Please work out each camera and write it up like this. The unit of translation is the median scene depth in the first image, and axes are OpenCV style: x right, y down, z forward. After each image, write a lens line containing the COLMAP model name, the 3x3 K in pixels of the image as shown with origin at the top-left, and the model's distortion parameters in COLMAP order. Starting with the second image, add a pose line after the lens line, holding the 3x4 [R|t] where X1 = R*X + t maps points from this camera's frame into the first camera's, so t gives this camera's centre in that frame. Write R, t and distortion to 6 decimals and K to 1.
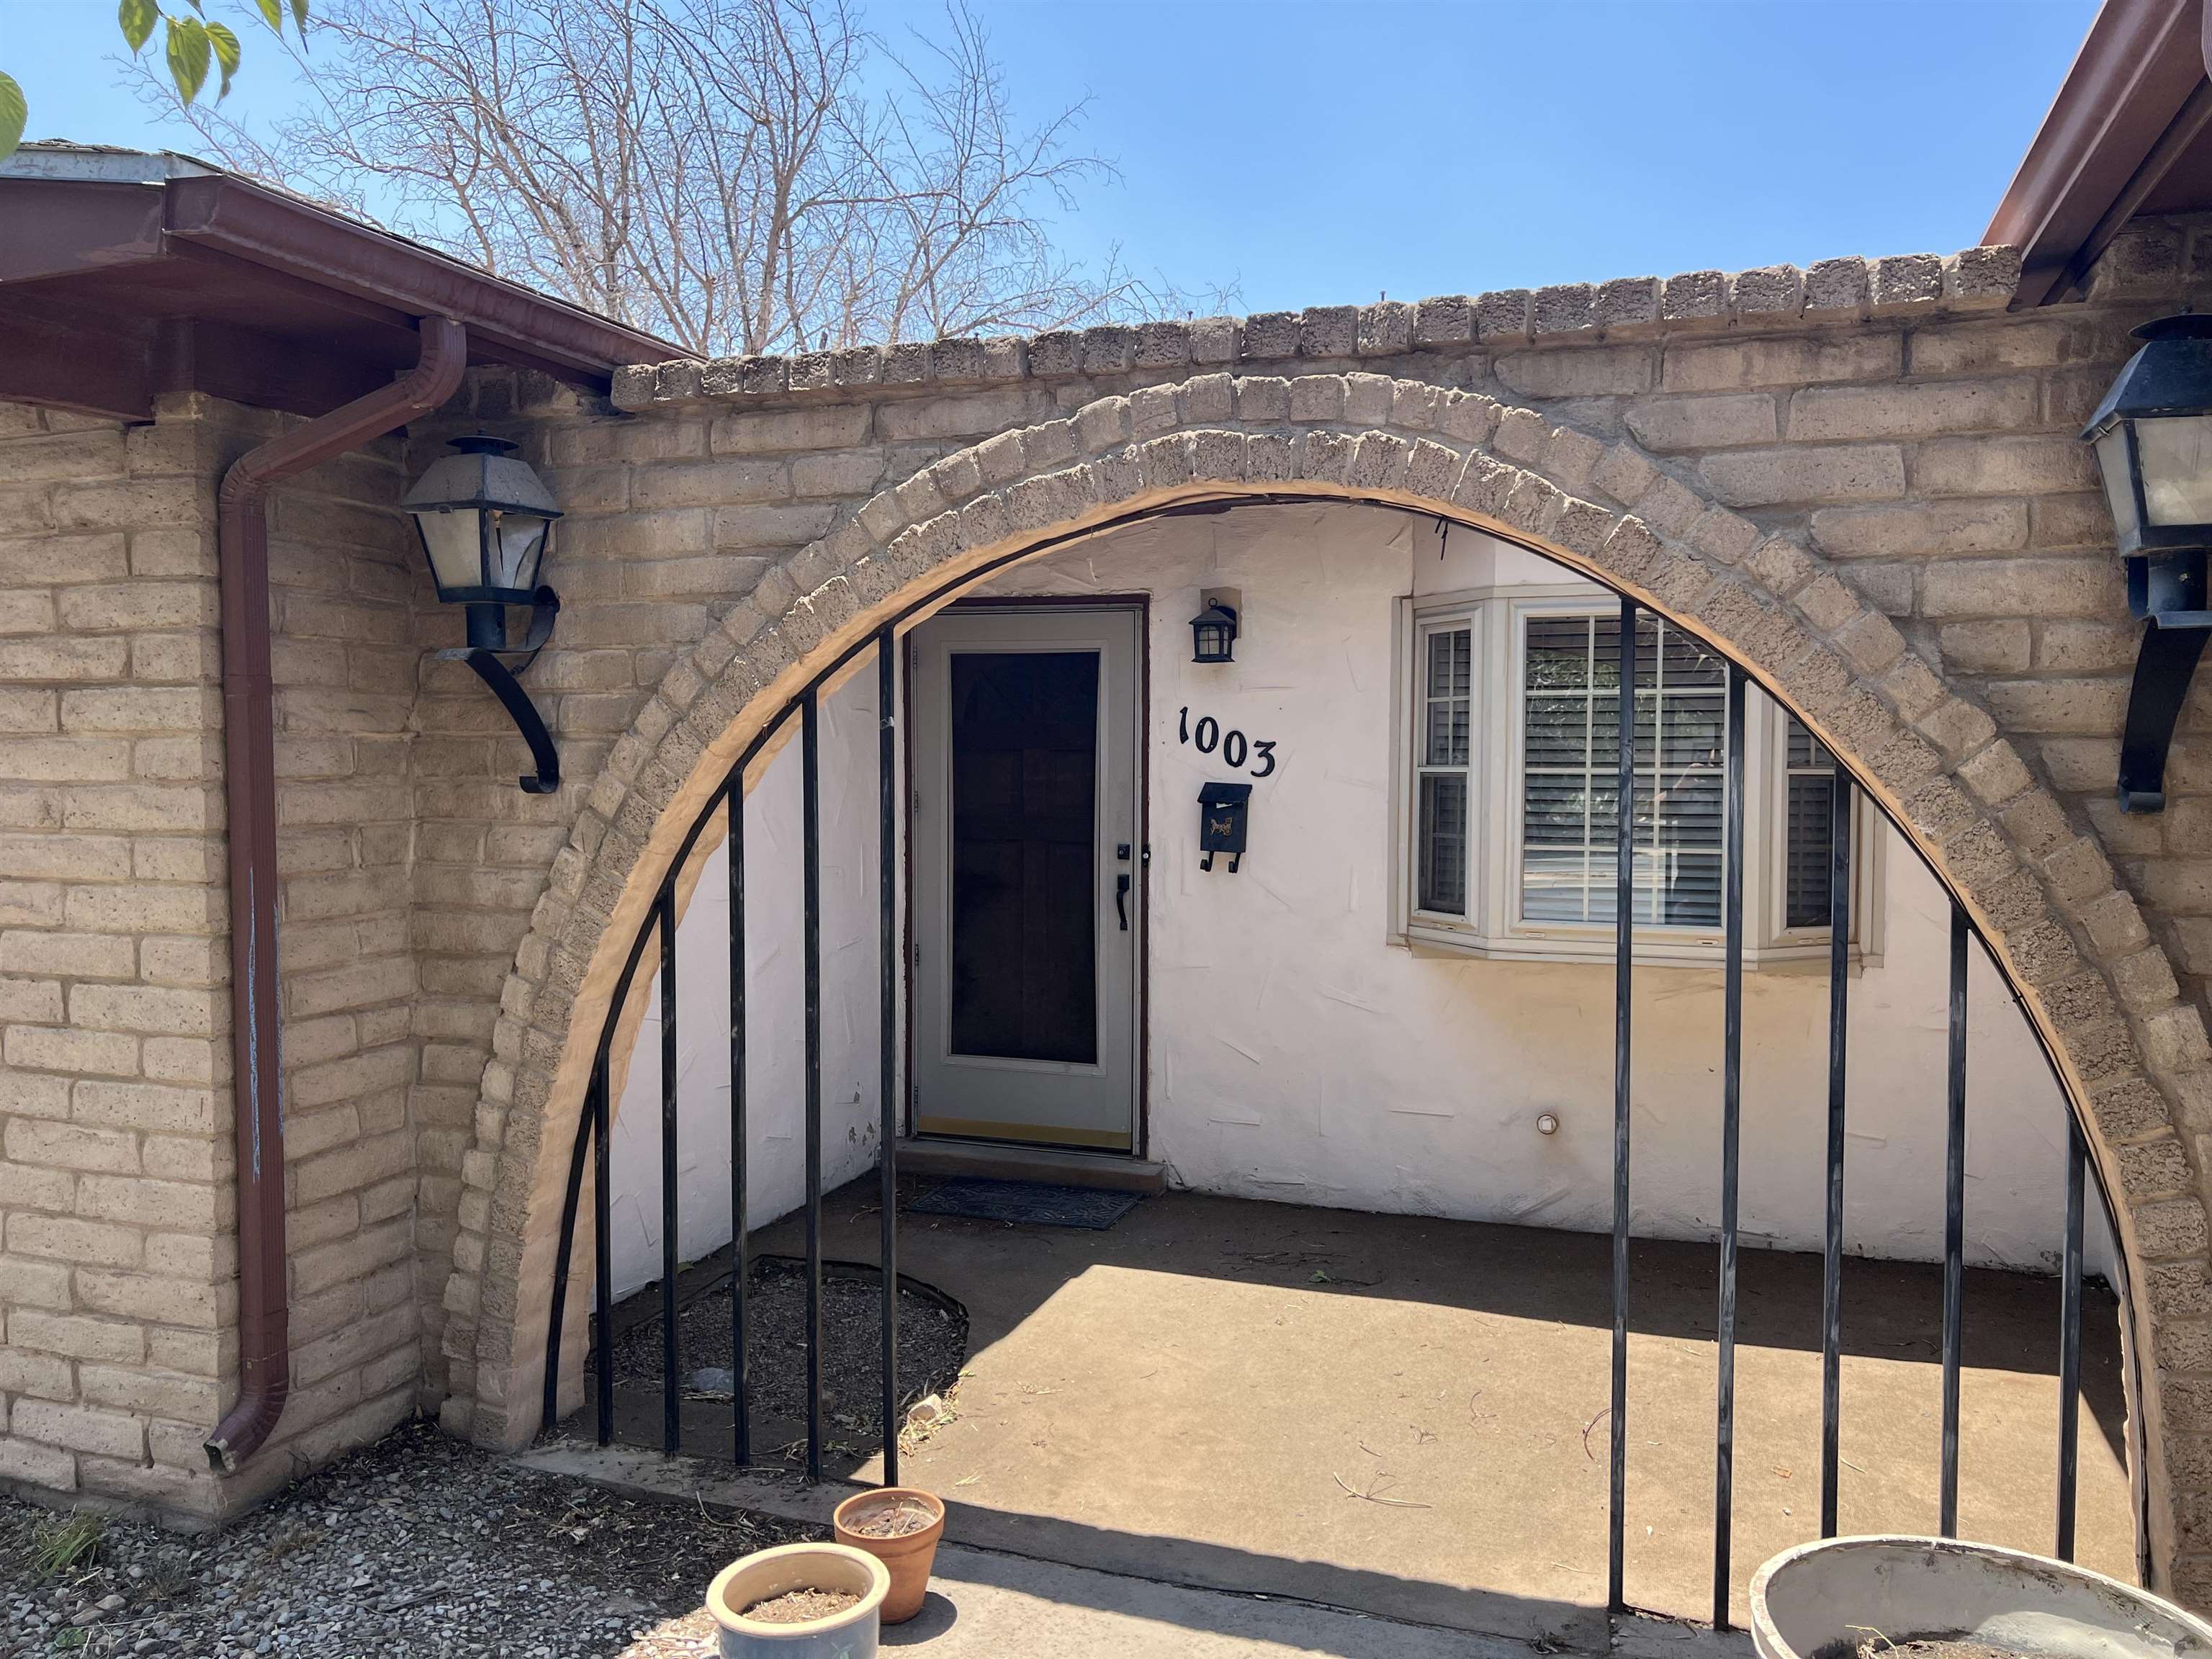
lens RADIAL K [[1647.1, 0, 1106.0], [0, 1647.1, 829.5], [0, 0, 1]] dist [0.070605, -0.081407]
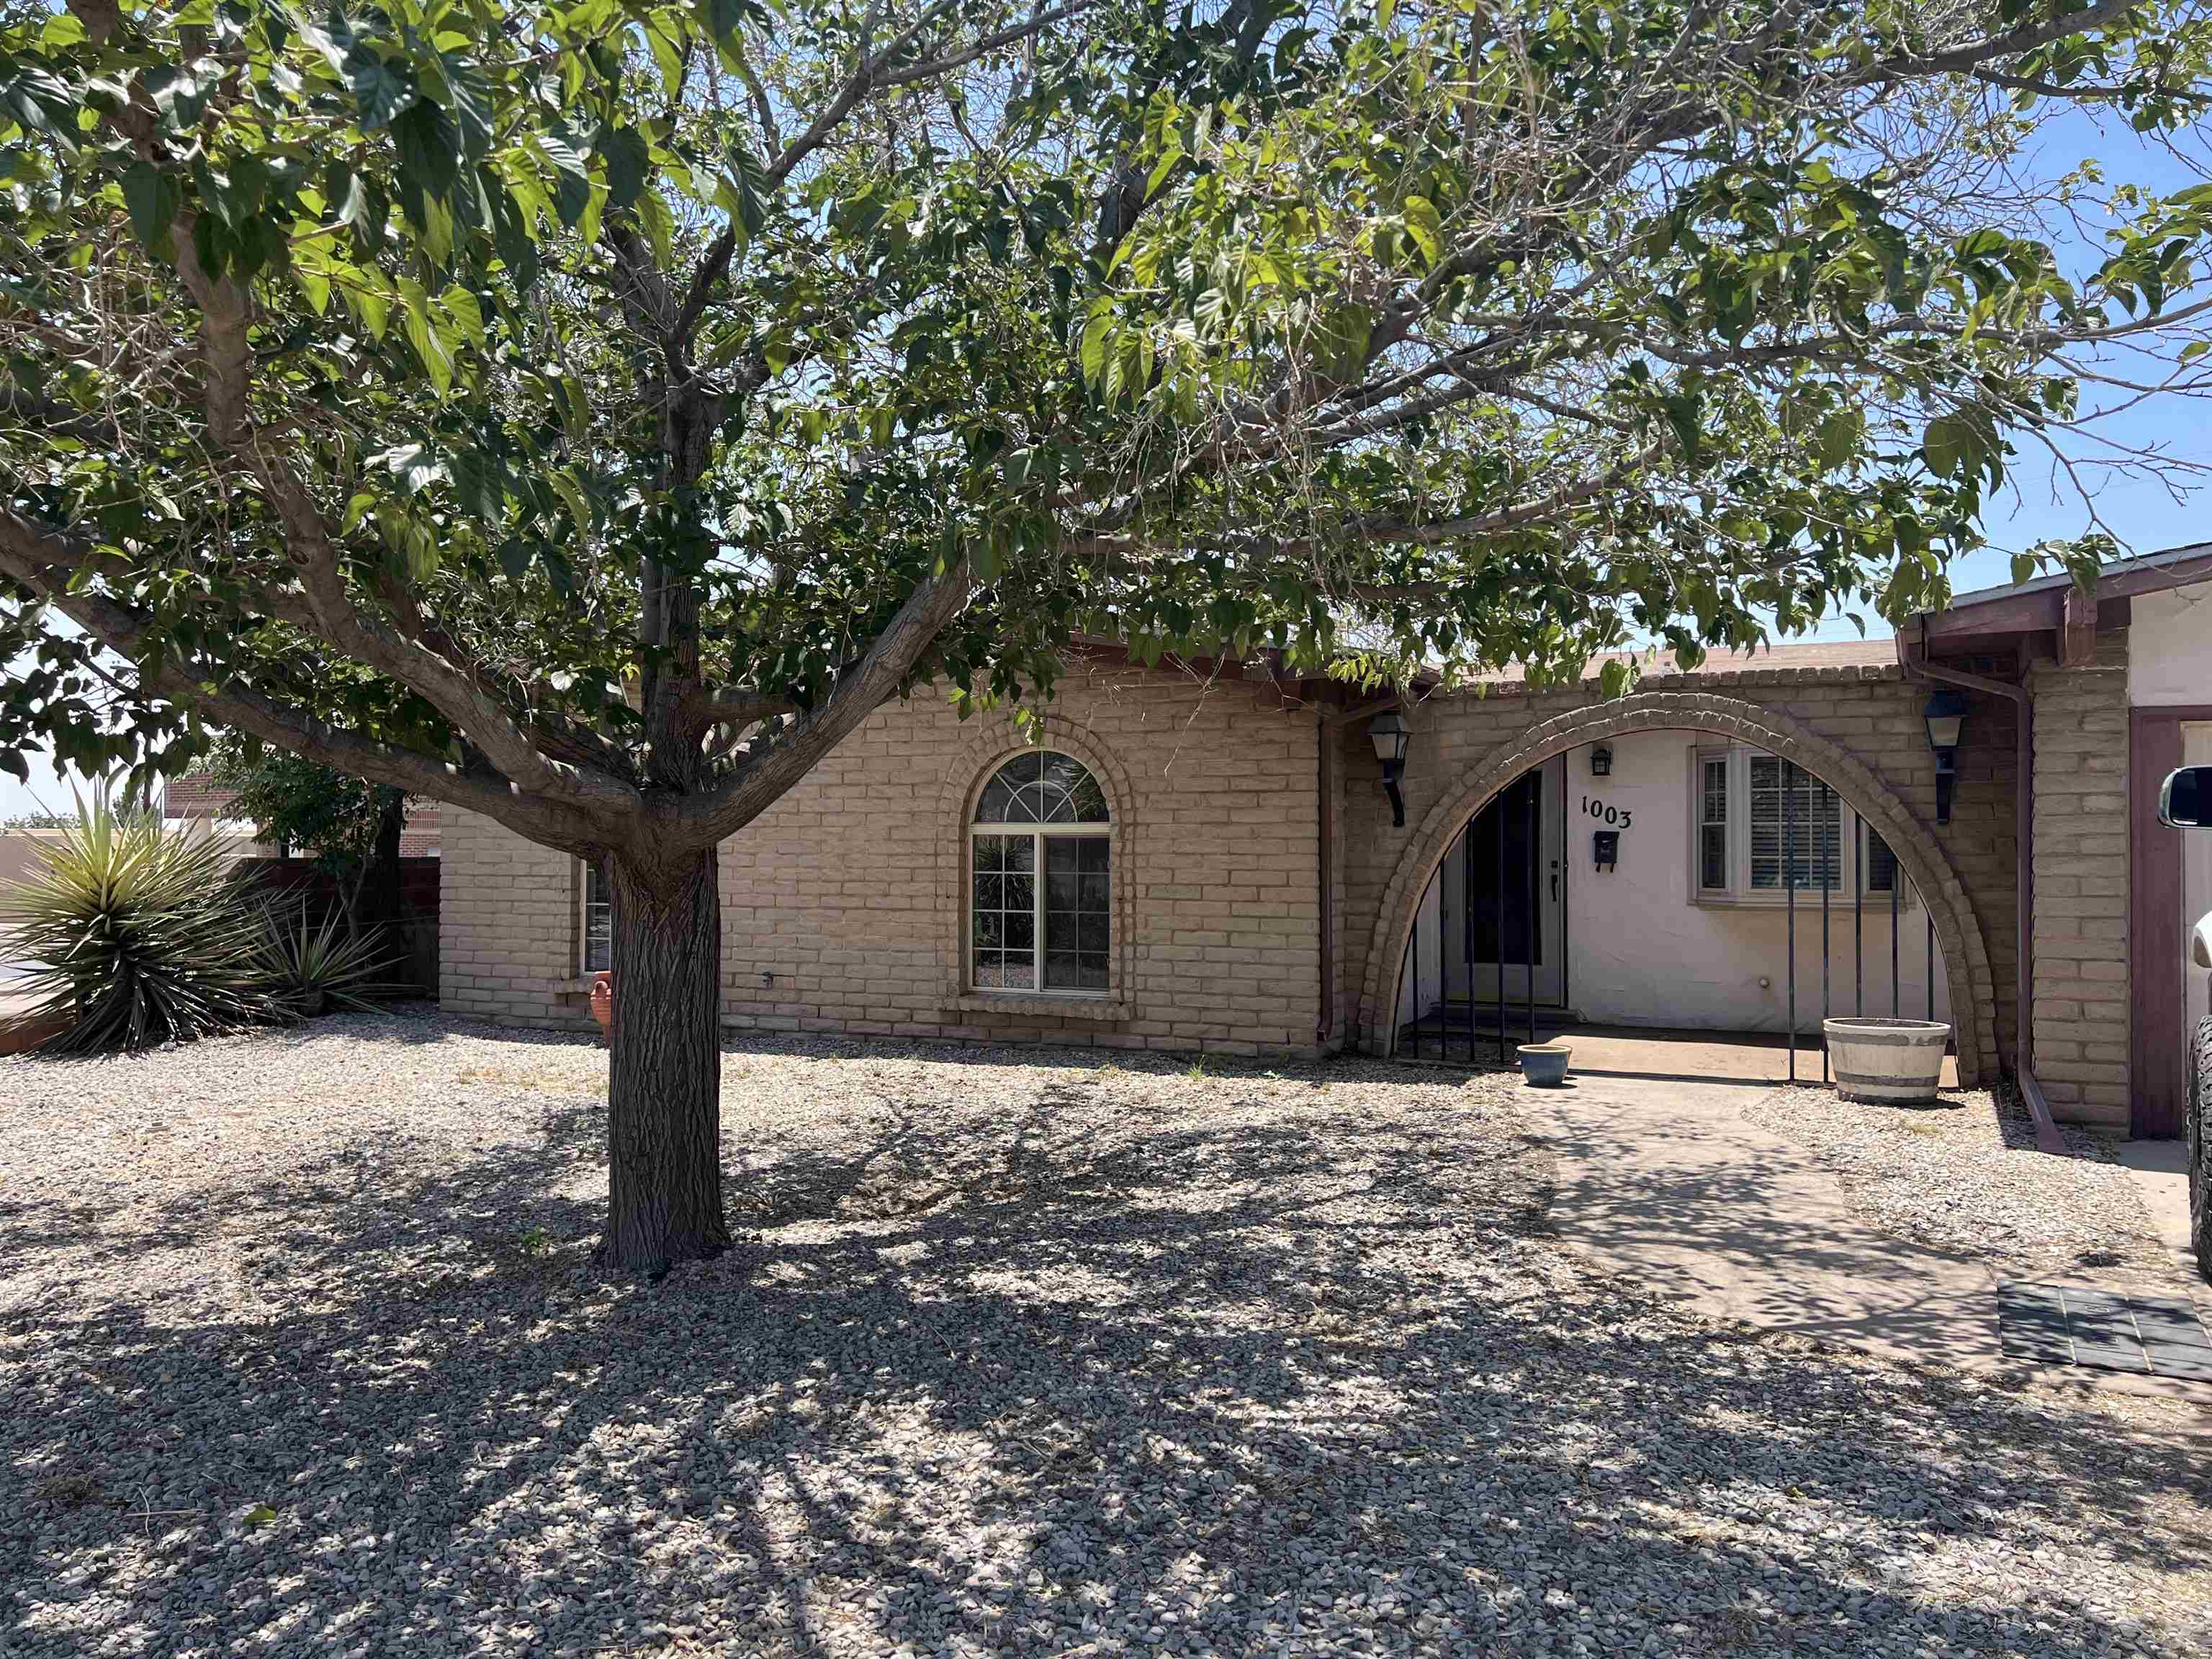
lens RADIAL K [[1647.1, 0, 1106.0], [0, 1647.1, 829.5], [0, 0, 1]] dist [0.070605, -0.081407]
pose [[0.993958, -0.003216, -0.109715, -0.729829], [-0.002874, 0.998466, -0.055299, 0.196270], [0.109725, 0.055280, 0.992424, -2.629451]]
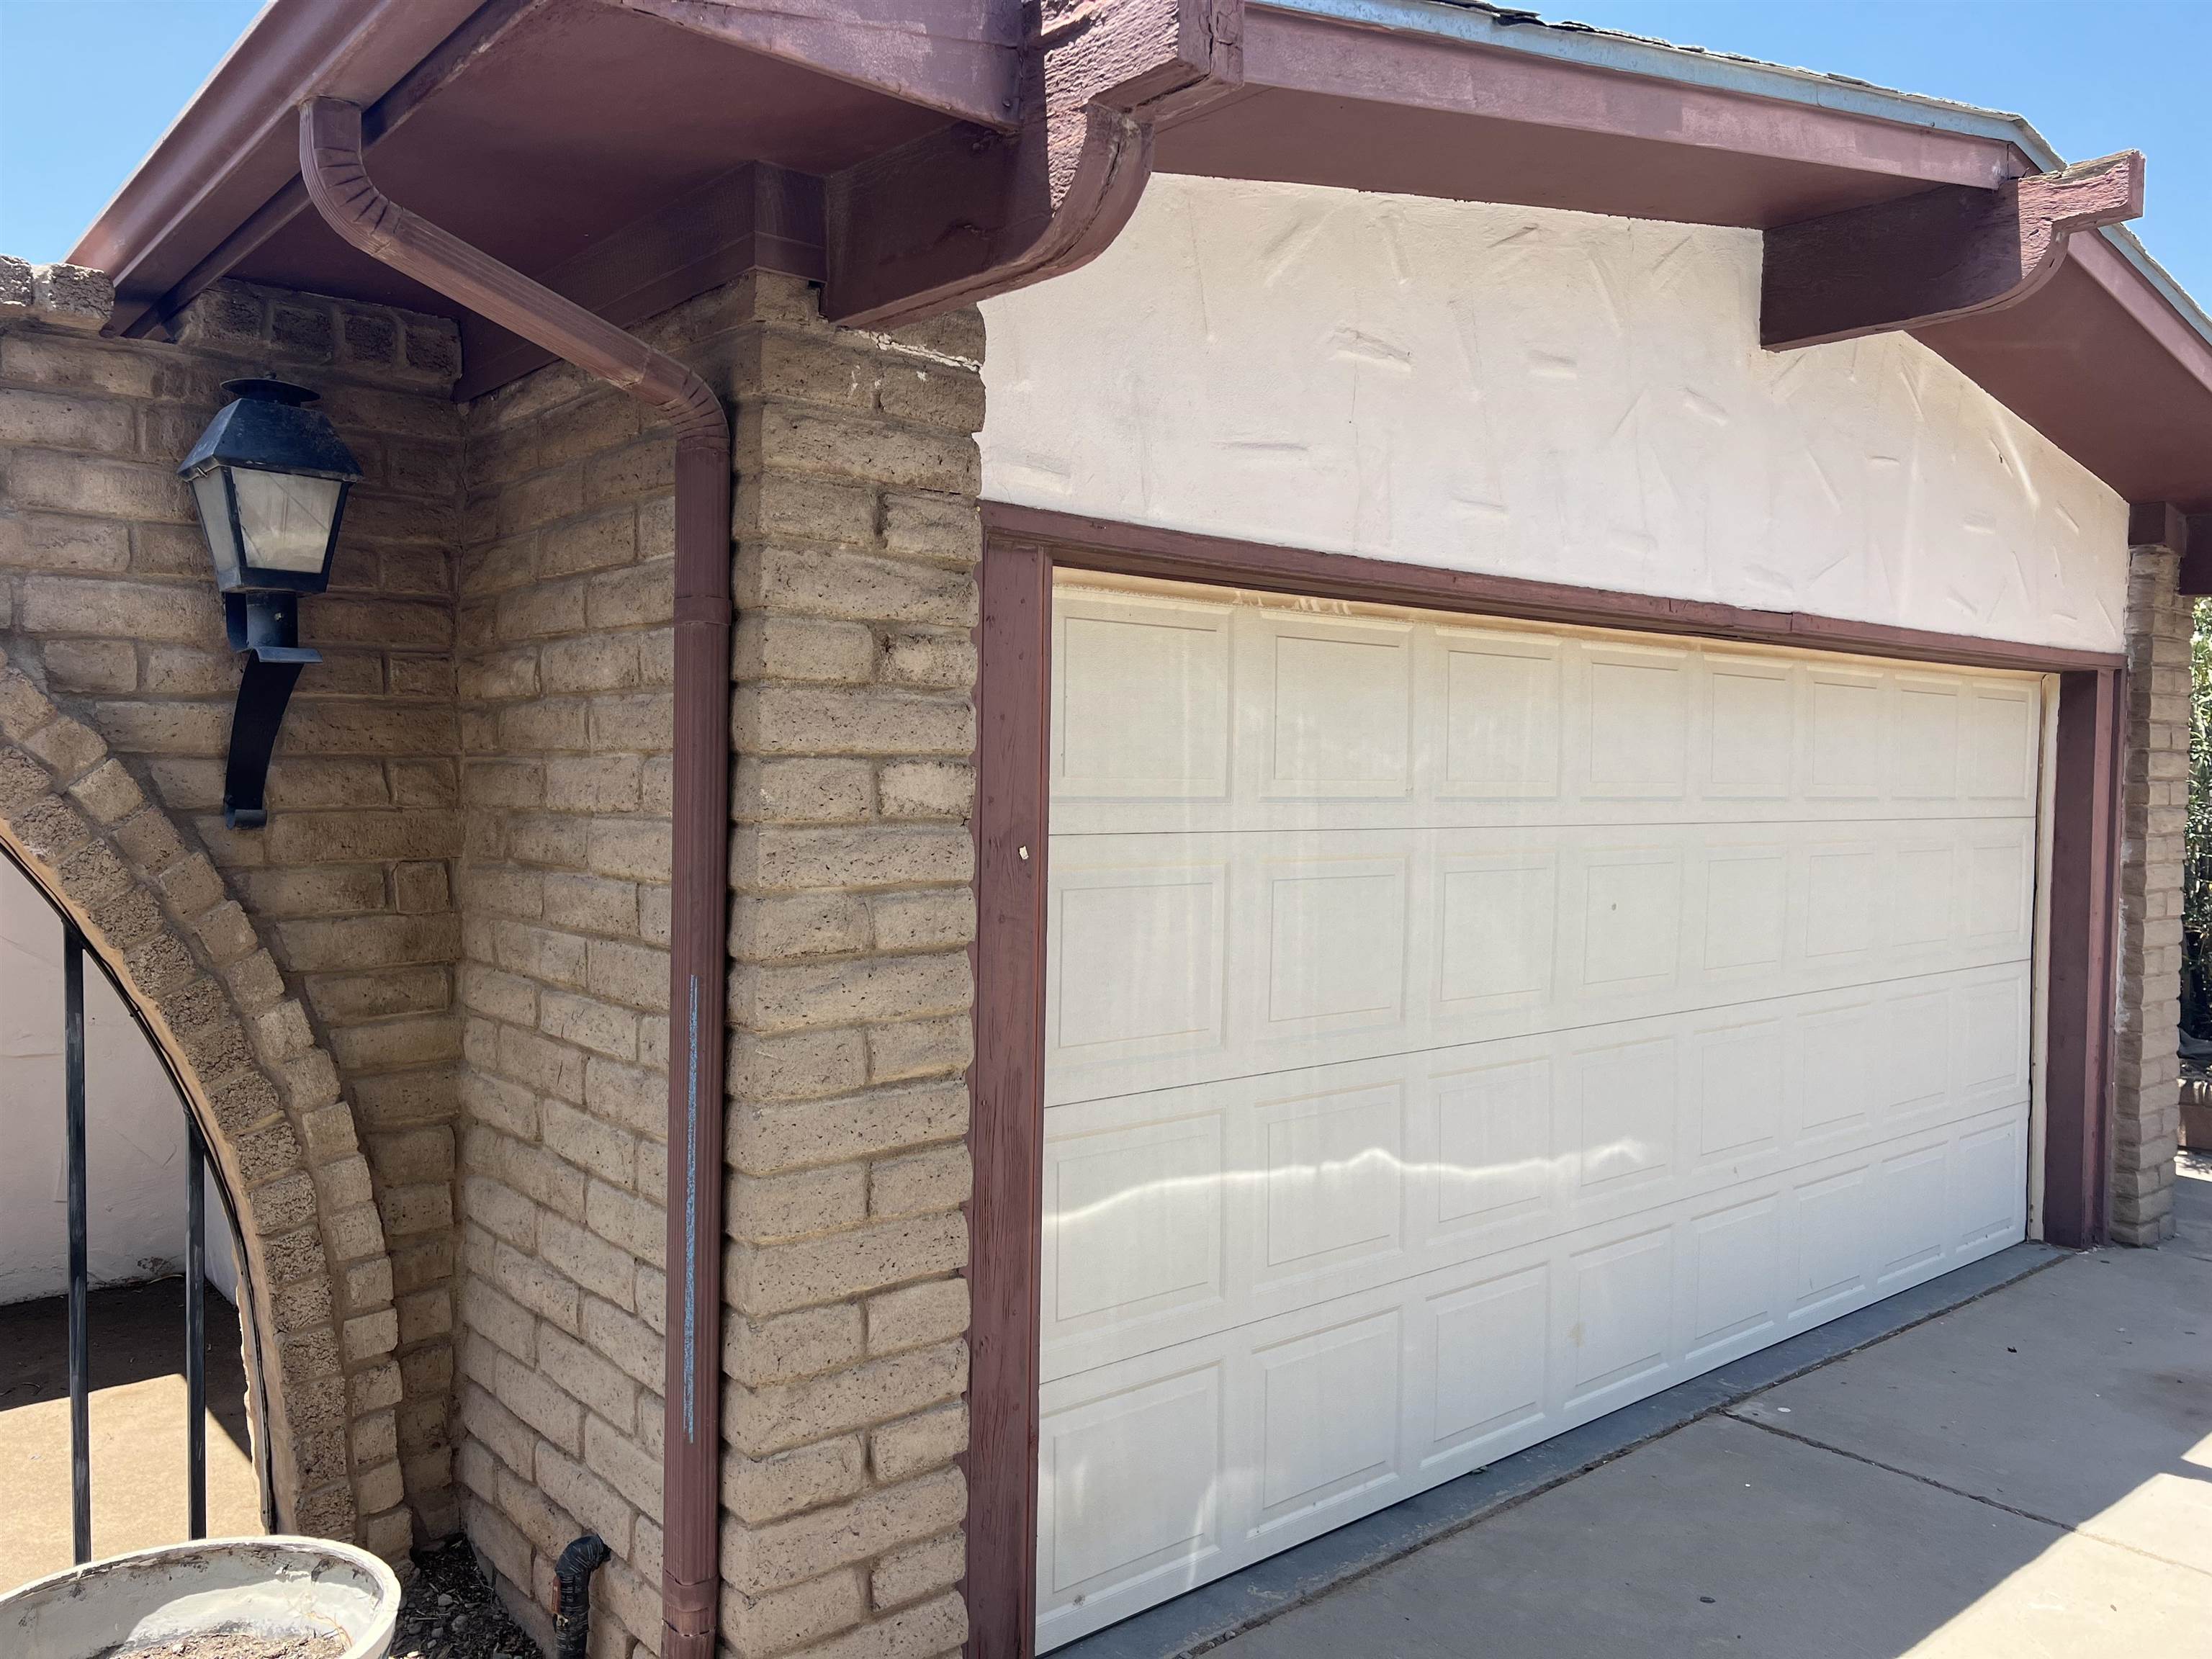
lens RADIAL K [[1647.1, 0, 1106.0], [0, 1647.1, 829.5], [0, 0, 1]] dist [0.070605, -0.081407]
pose [[0.492079, -0.025457, 0.870178, -0.049507], [0.029082, 0.999495, 0.012794, -0.006697], [-0.870065, 0.019011, 0.492571, -0.021323]]
